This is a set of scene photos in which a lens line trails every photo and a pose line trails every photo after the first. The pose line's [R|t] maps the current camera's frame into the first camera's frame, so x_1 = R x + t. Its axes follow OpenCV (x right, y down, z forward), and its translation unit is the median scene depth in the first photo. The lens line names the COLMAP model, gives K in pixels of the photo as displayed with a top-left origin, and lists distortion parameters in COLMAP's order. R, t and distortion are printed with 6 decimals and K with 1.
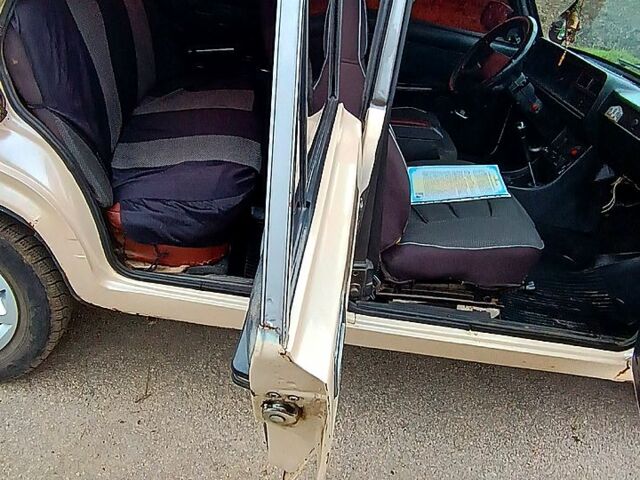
lens RADIAL K [[635.0, 0, 320.0], [0, 635.0, 240.0], [0, 0, 1]] dist [-0.025387, -0.002615]
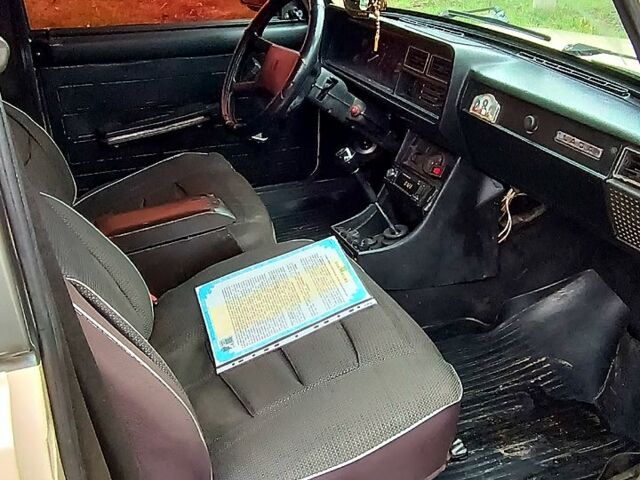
lens RADIAL K [[635.0, 0, 320.0], [0, 635.0, 240.0], [0, 0, 1]] dist [-0.025387, -0.002615]
pose [[0.920053, -0.332532, 0.207183, 0.135600], [0.322581, 0.943060, 0.081116, -0.164879], [-0.222359, -0.007798, 0.974934, 0.395847]]
